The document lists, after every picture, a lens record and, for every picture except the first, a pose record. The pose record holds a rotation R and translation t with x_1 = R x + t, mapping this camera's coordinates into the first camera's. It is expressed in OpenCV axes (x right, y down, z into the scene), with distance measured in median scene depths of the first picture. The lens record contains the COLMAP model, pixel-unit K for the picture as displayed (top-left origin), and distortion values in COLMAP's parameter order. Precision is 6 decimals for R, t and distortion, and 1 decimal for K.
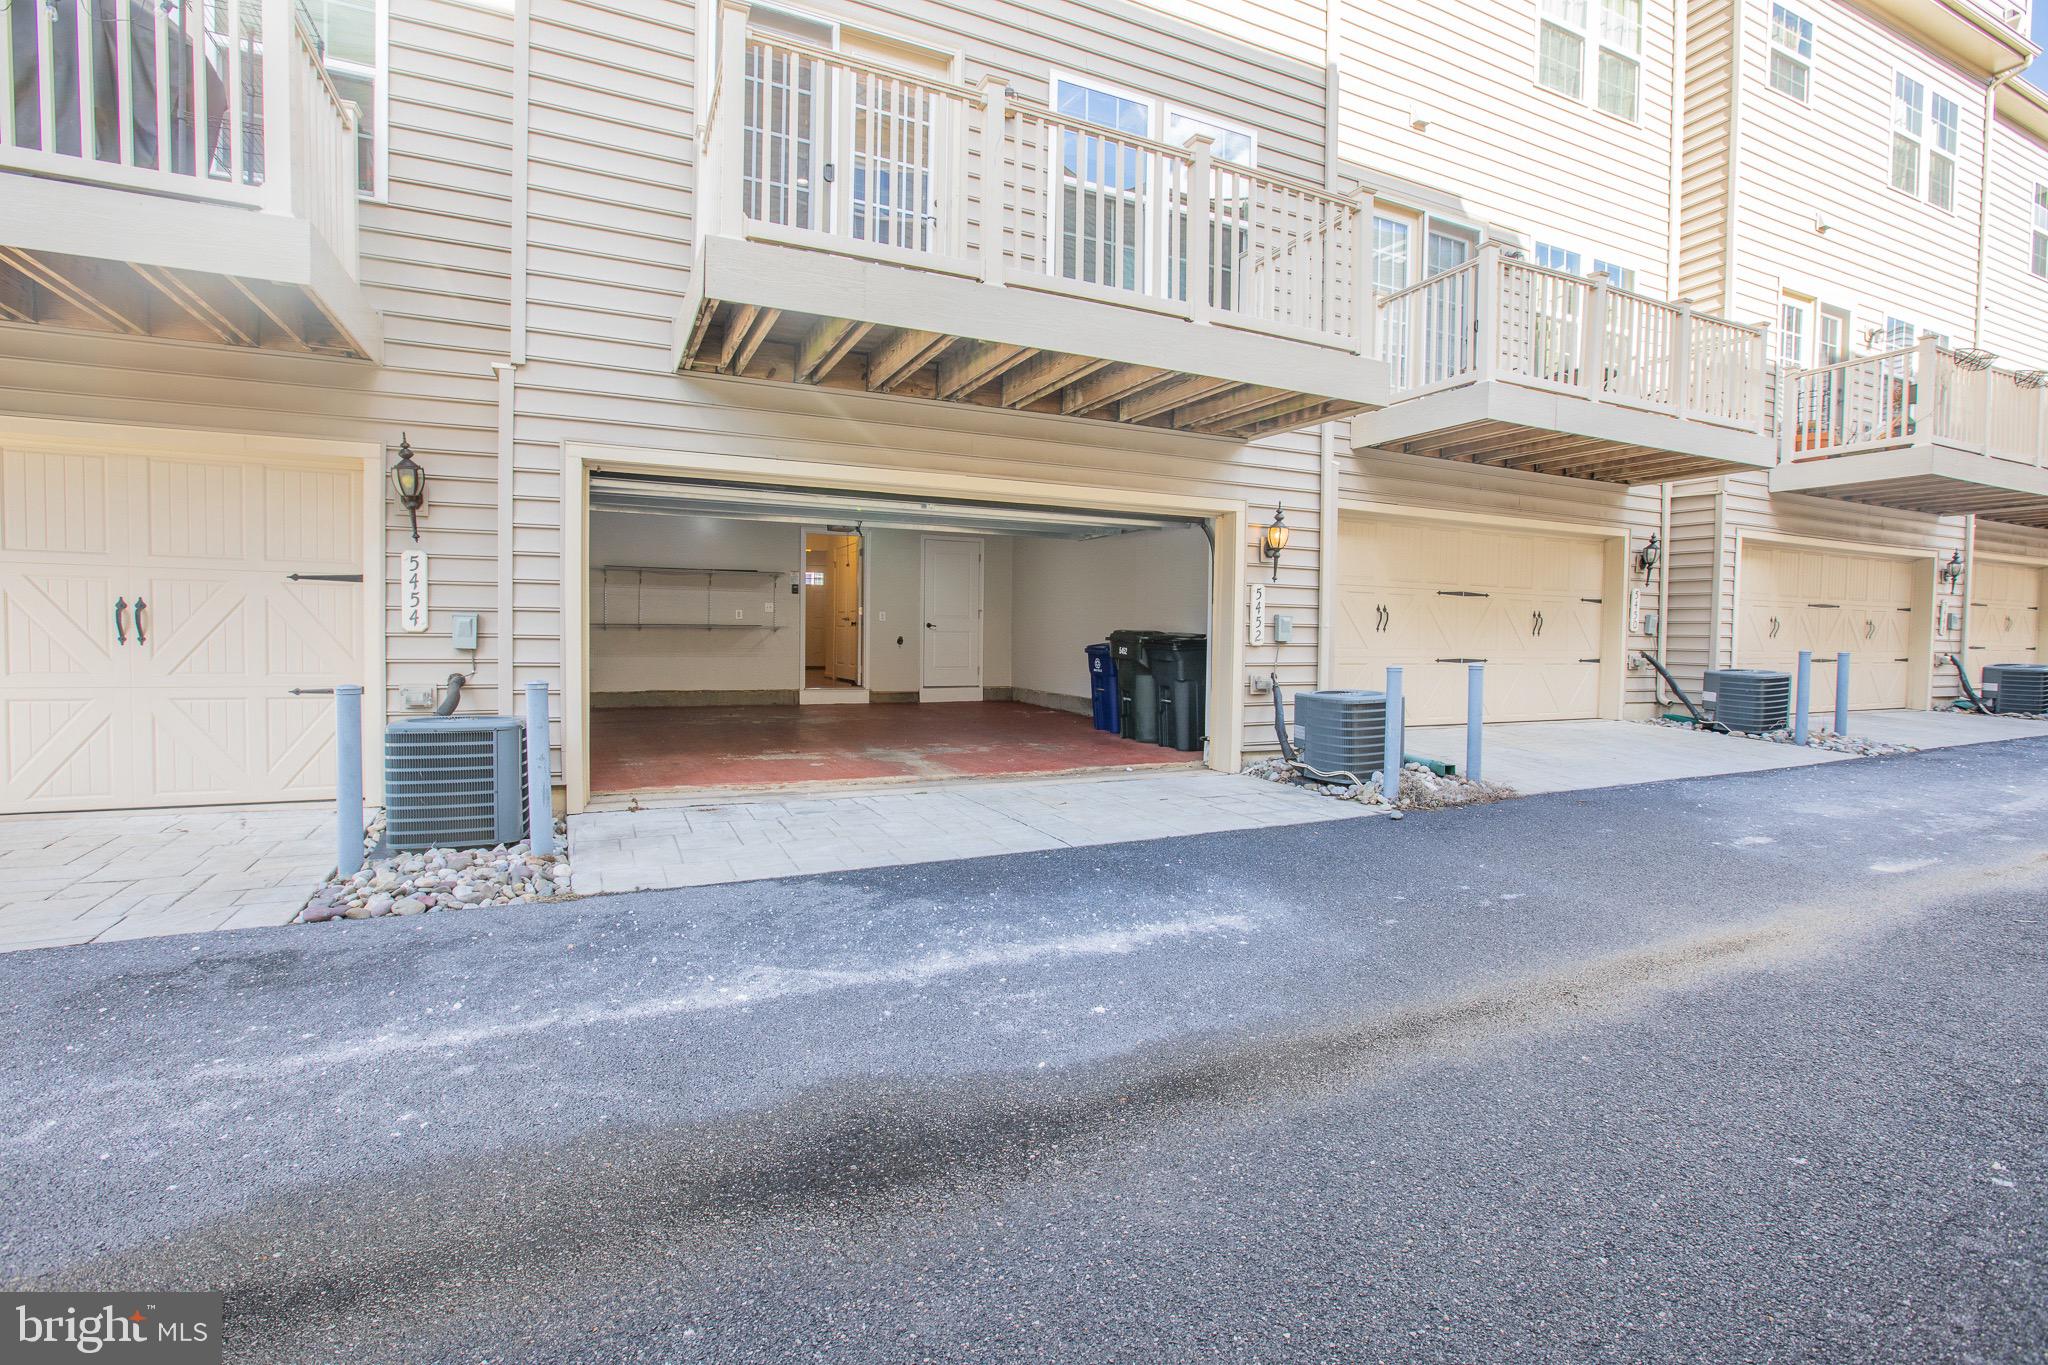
lens RADIAL K [[945.6, 0, 1019.5], [0, 945.6, 669.3], [0, 0, 1]] dist [-0.048809, 0.015145]
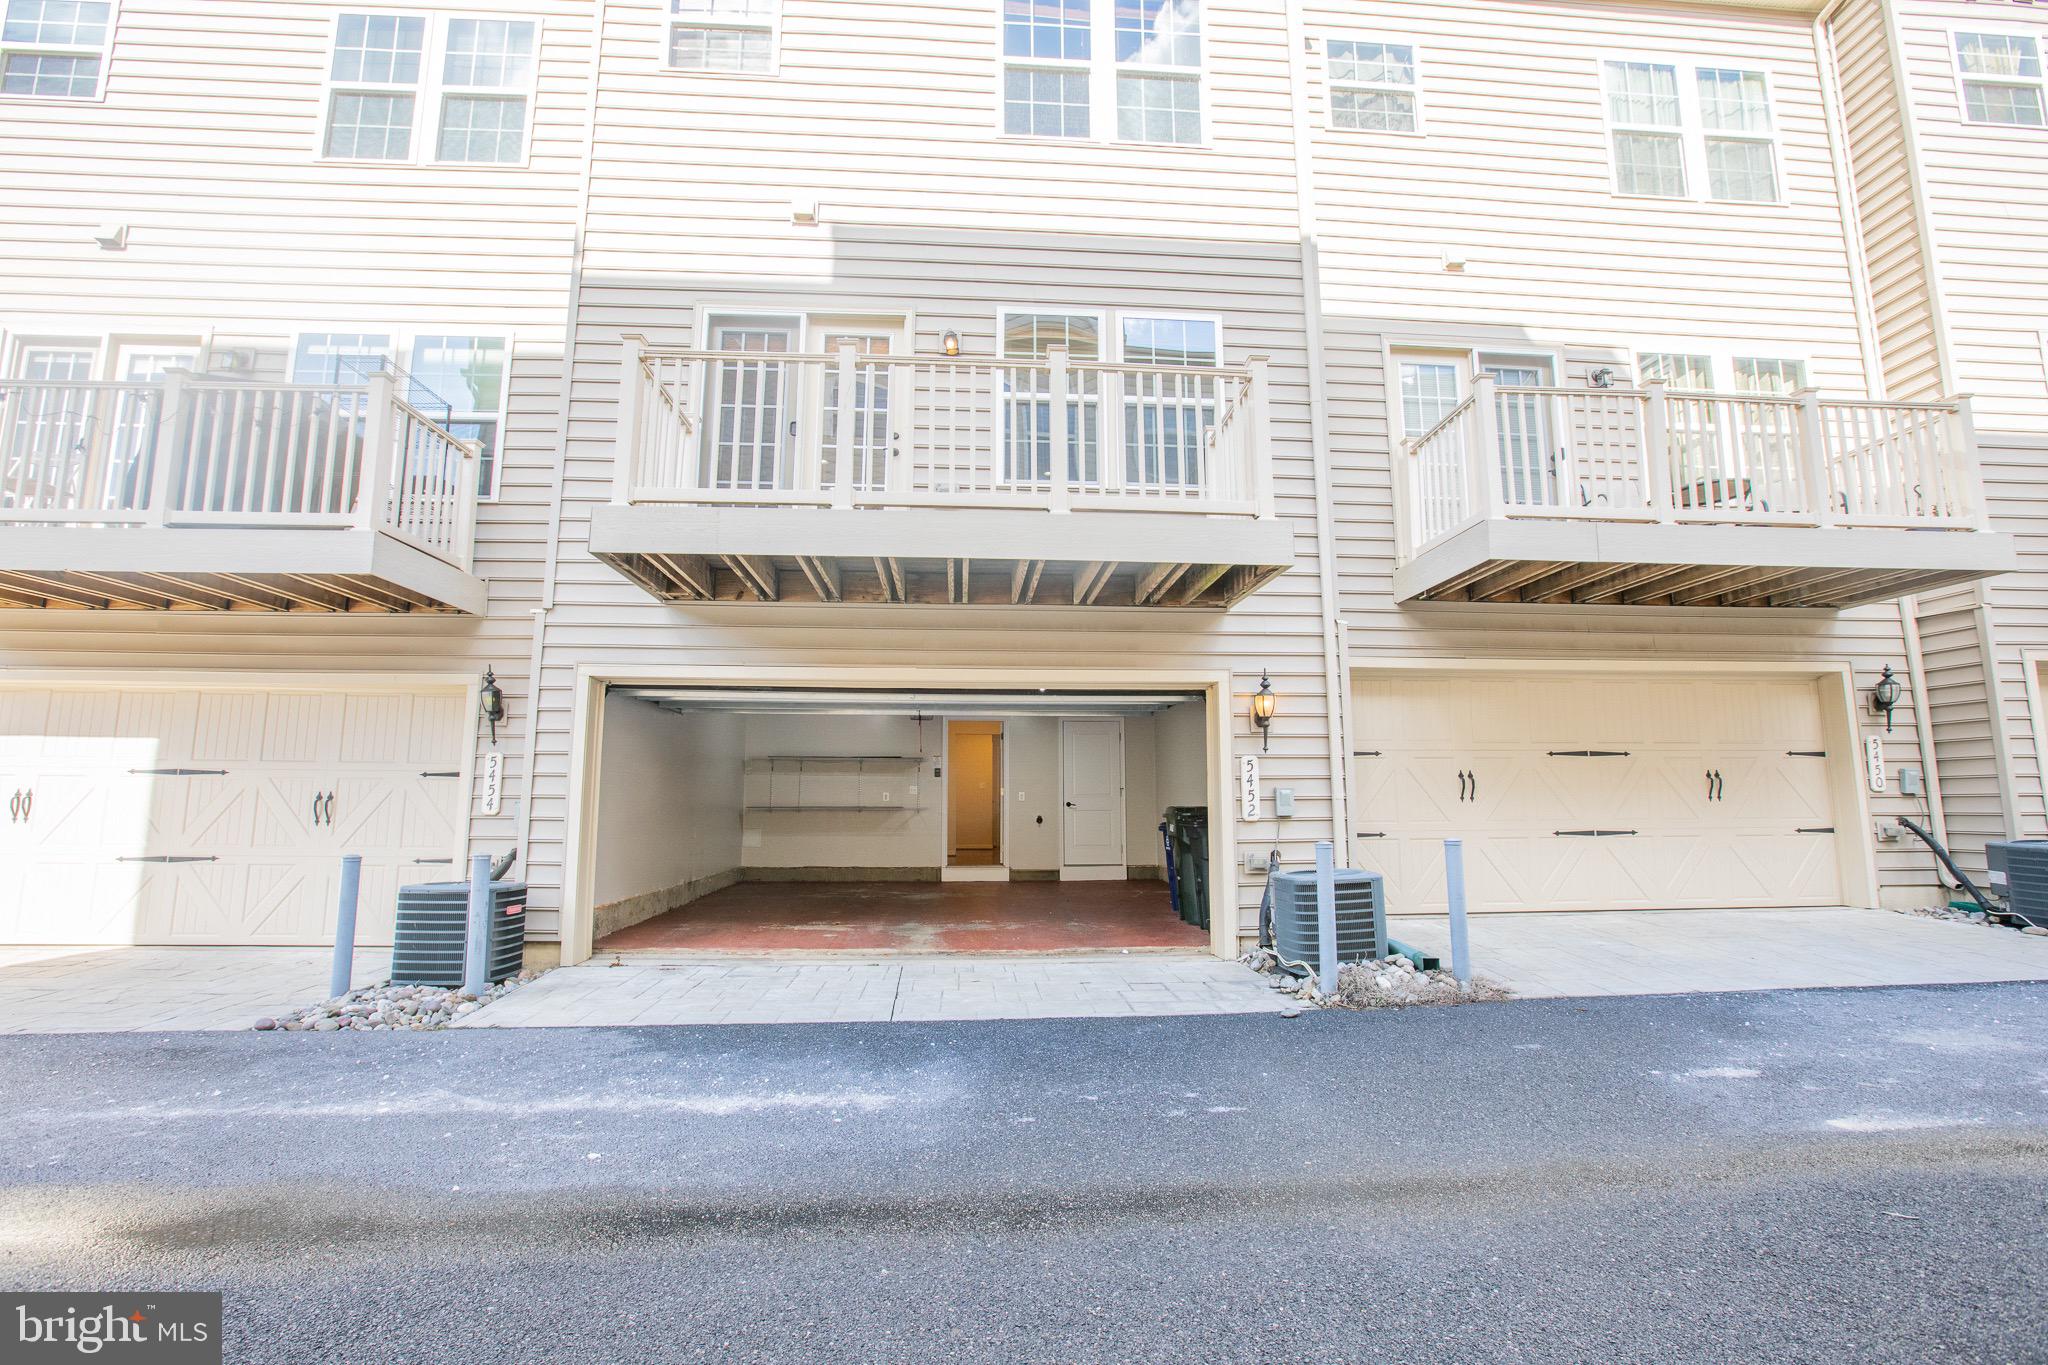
lens RADIAL K [[945.6, 0, 1035.6], [0, 945.6, 669.6], [0, 0, 1]] dist [-0.048809, 0.015145]
pose [[0.932633, -0.068199, -0.354323, 0.339591], [0.000876, 0.982401, -0.186783, 0.002137], [0.360826, 0.173890, 0.916279, 0.032864]]
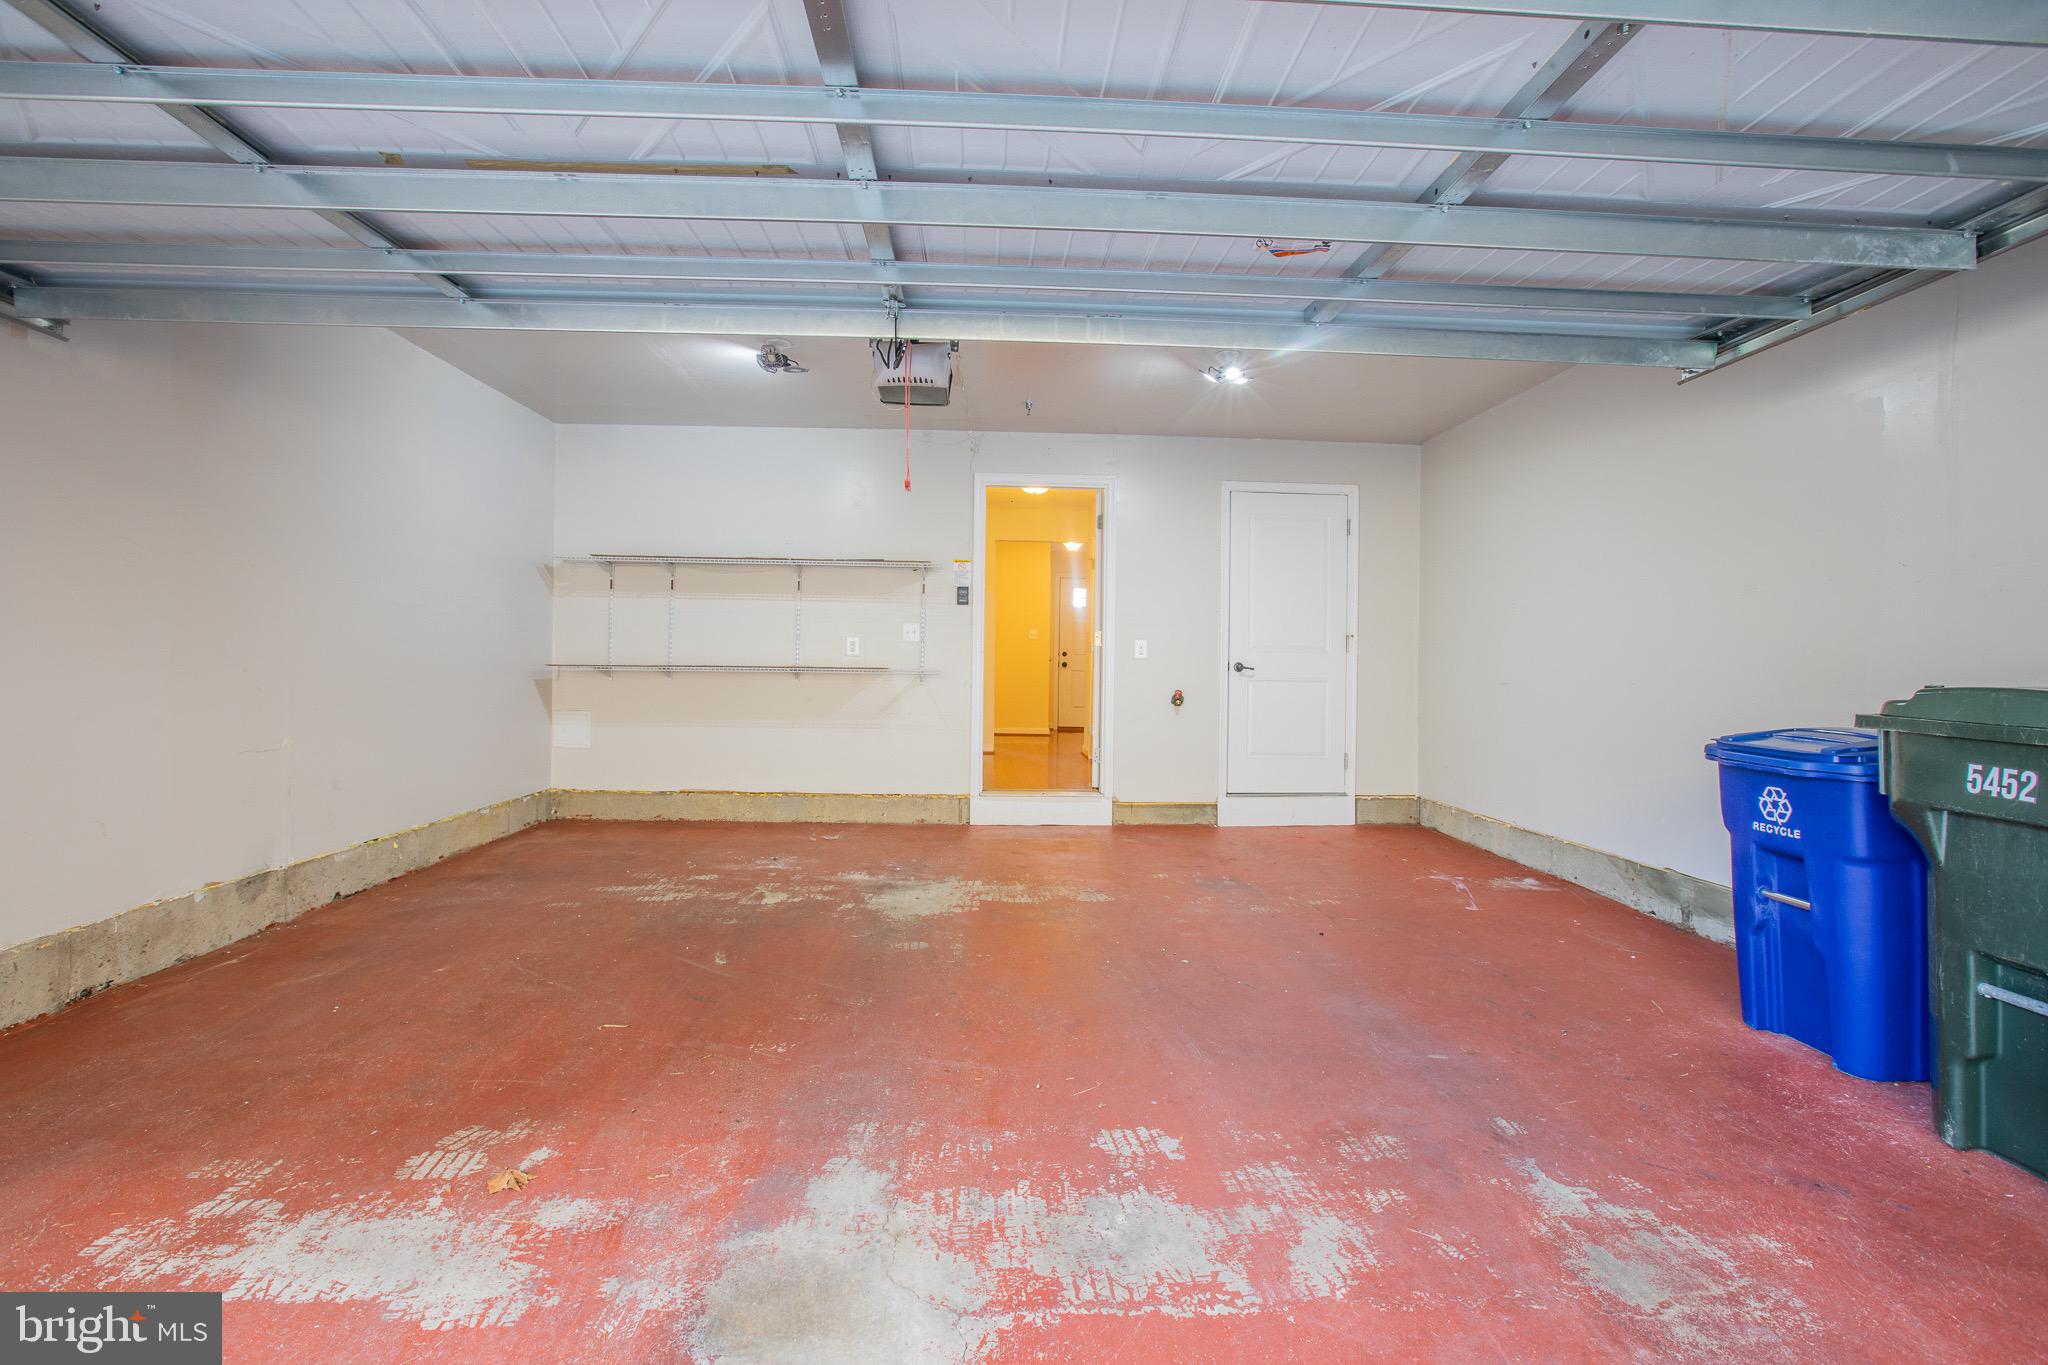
lens RADIAL K [[945.6, 0, 1035.5], [0, 945.6, 677.4], [0, 0, 1]] dist [-0.048809, 0.015145]
pose [[0.928438, 0.002355, -0.371479, -0.018216], [-0.015503, 0.999354, -0.032411, -0.033263], [0.371163, 0.035850, 0.927876, 0.714420]]
